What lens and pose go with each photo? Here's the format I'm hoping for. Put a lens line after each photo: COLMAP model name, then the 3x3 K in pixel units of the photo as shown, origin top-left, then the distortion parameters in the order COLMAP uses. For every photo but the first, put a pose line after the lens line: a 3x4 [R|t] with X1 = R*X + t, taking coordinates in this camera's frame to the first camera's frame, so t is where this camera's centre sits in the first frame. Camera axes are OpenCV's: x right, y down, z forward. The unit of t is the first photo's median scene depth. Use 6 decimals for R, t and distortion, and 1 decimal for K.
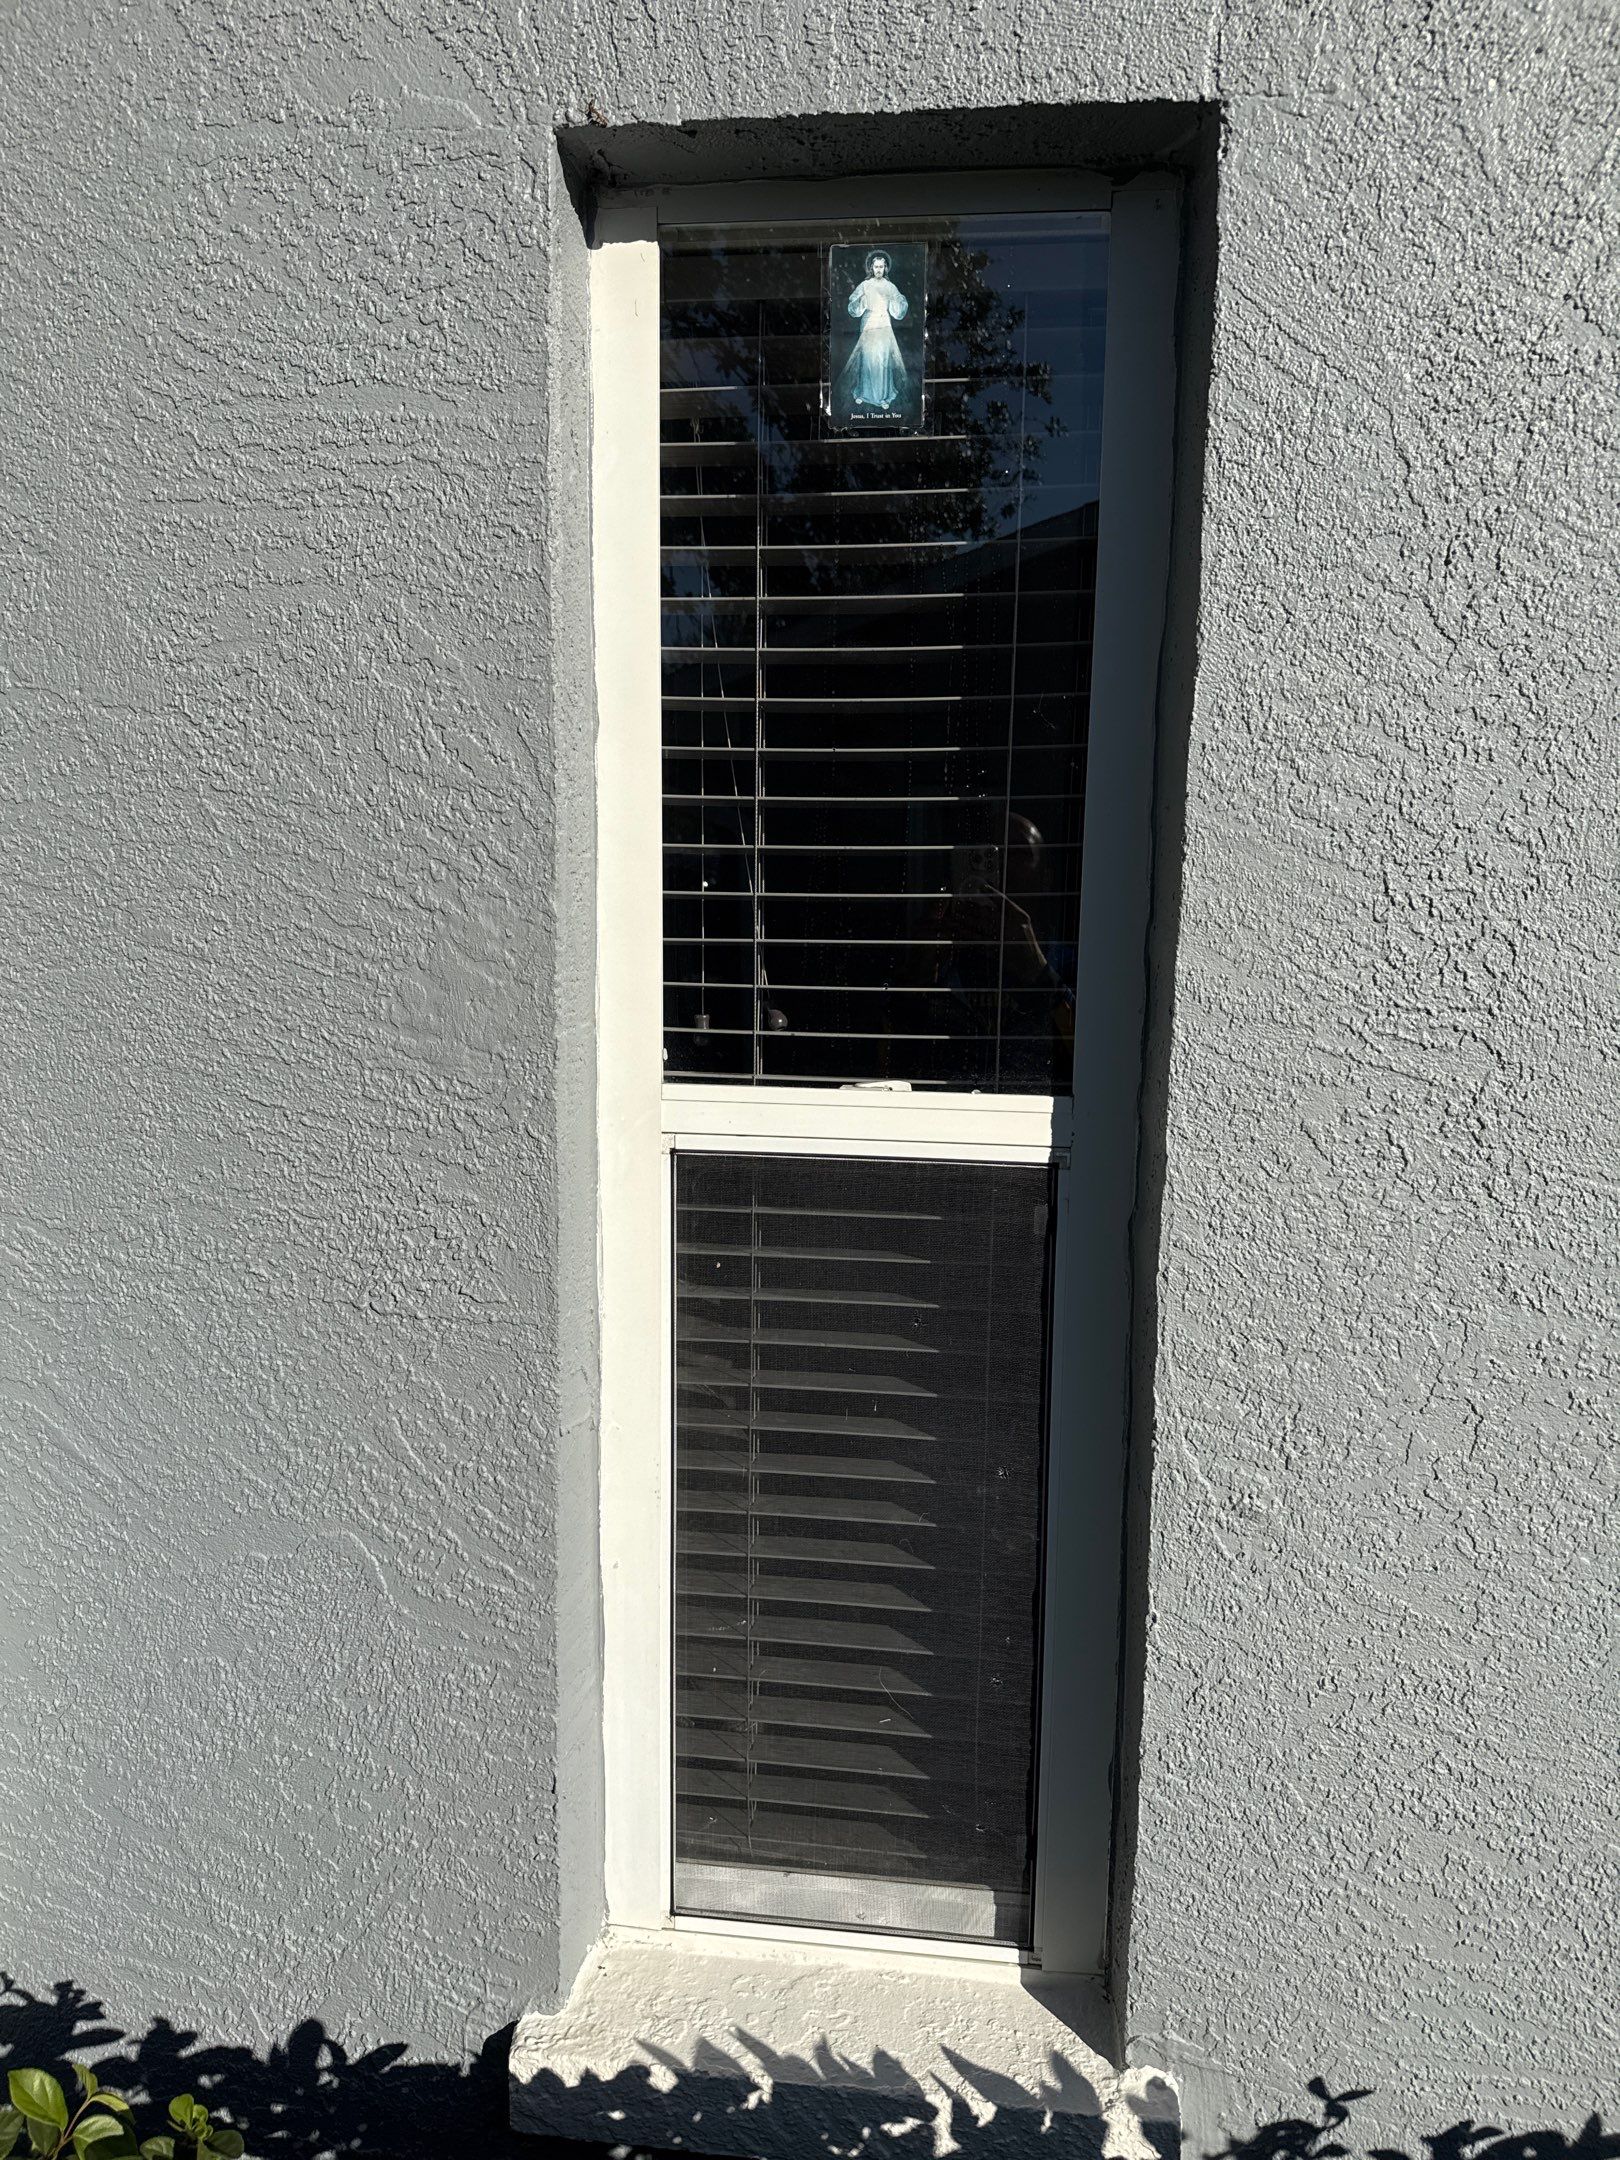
lens RADIAL K [[1540.4, 0, 809.6], [0, 1540.4, 1093.4], [0, 0, 1]] dist [0.014527, -0.017030]
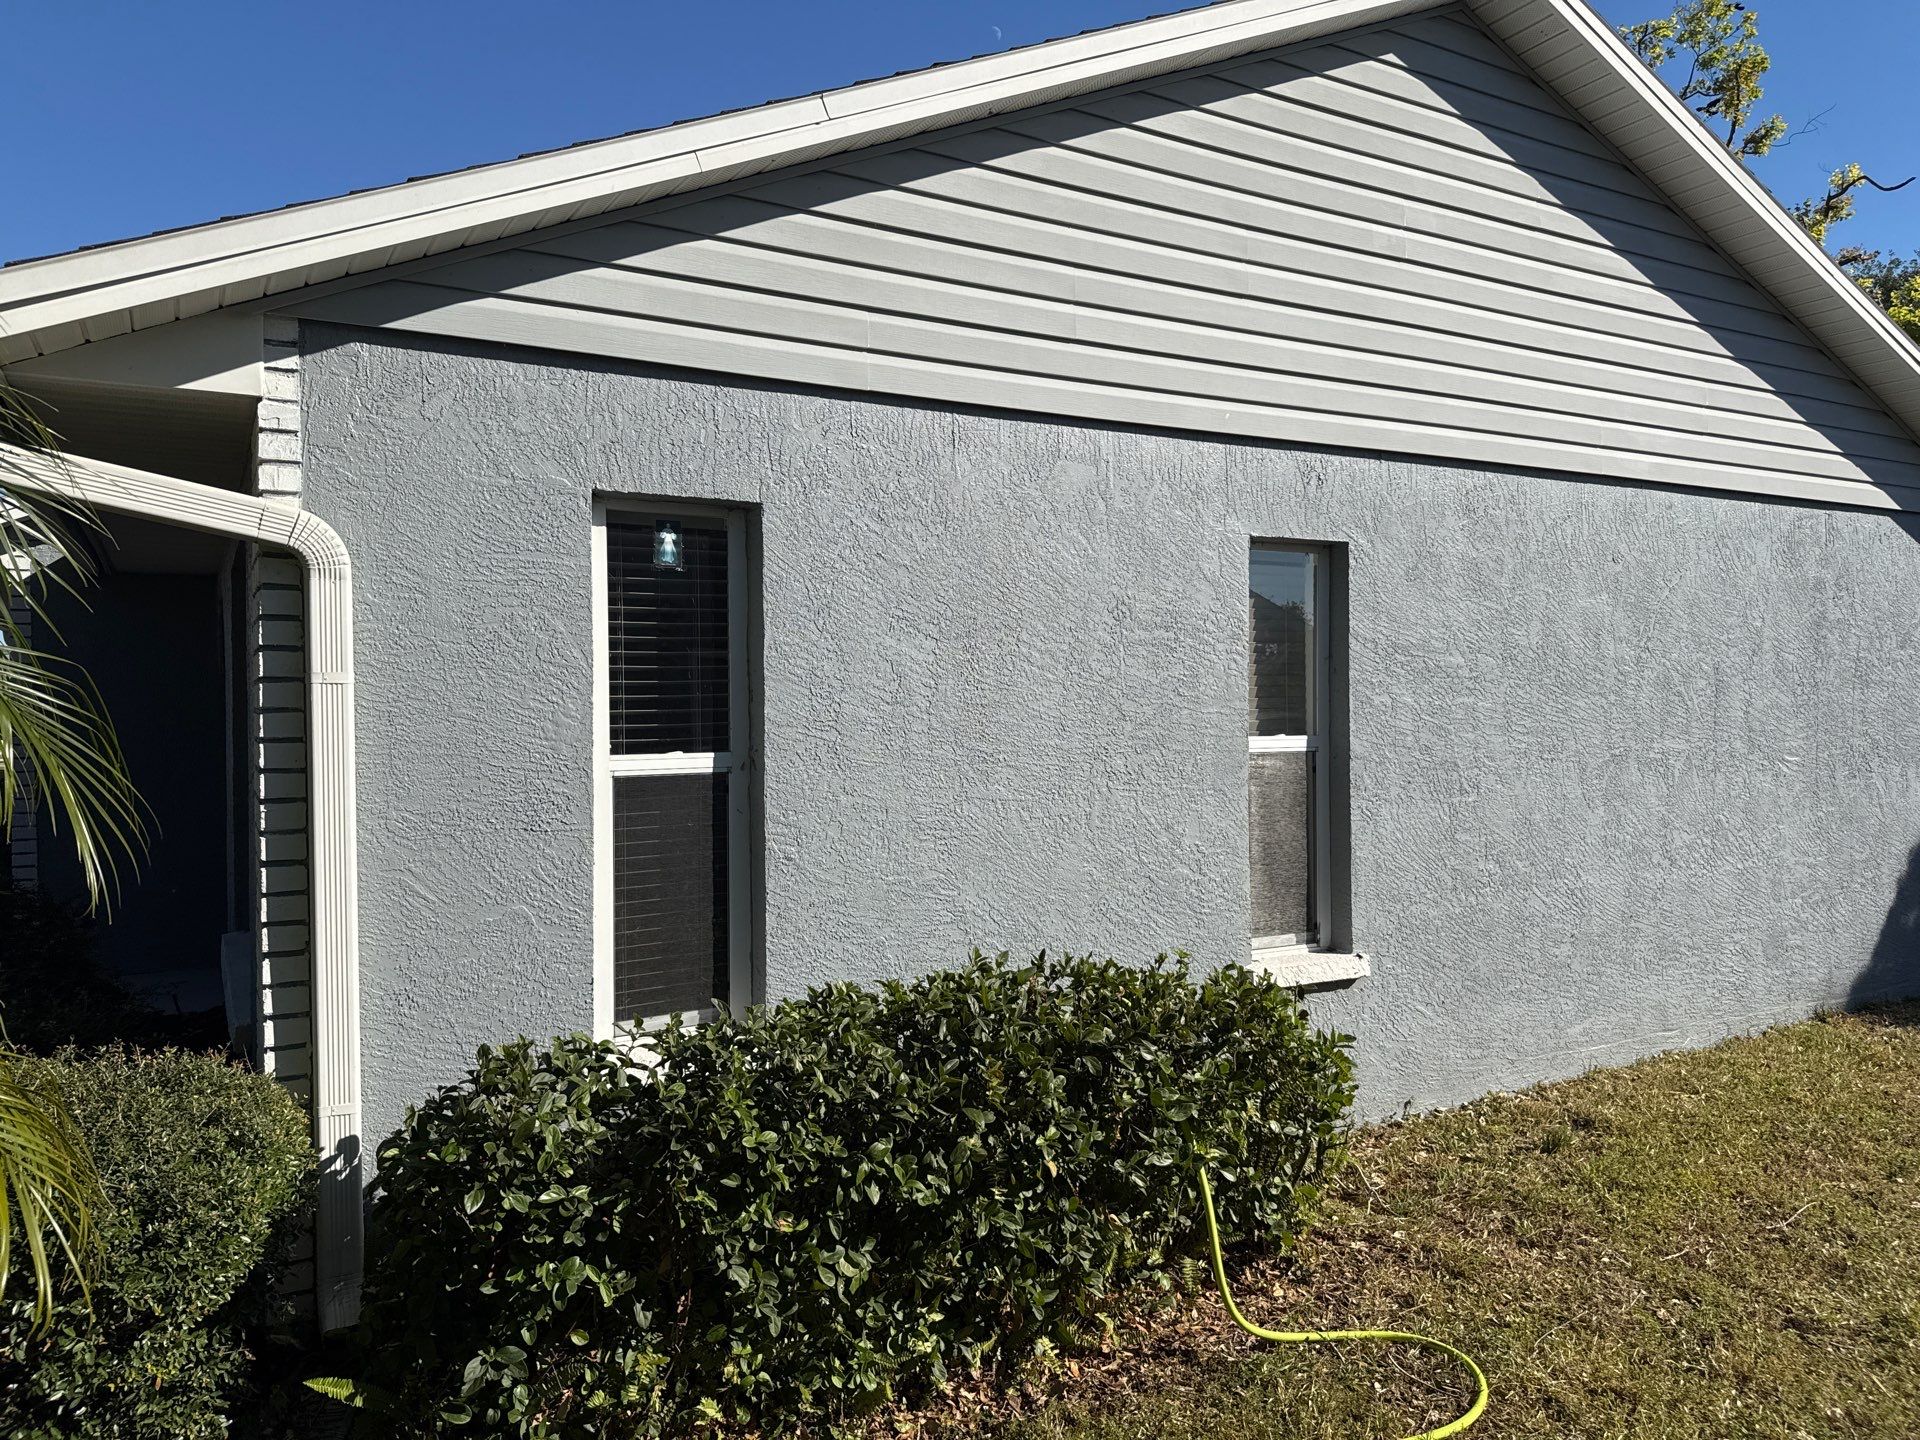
lens RADIAL K [[1338.3, 0, 960.0], [0, 1338.3, 720.0], [0, 0, 1]] dist [0.001433, -0.001927]
pose [[0.799531, -0.027129, 0.600011, -1.318614], [0.108977, 0.988951, -0.100501, 0.311852], [-0.590655, 0.145741, 0.793654, -1.854879]]
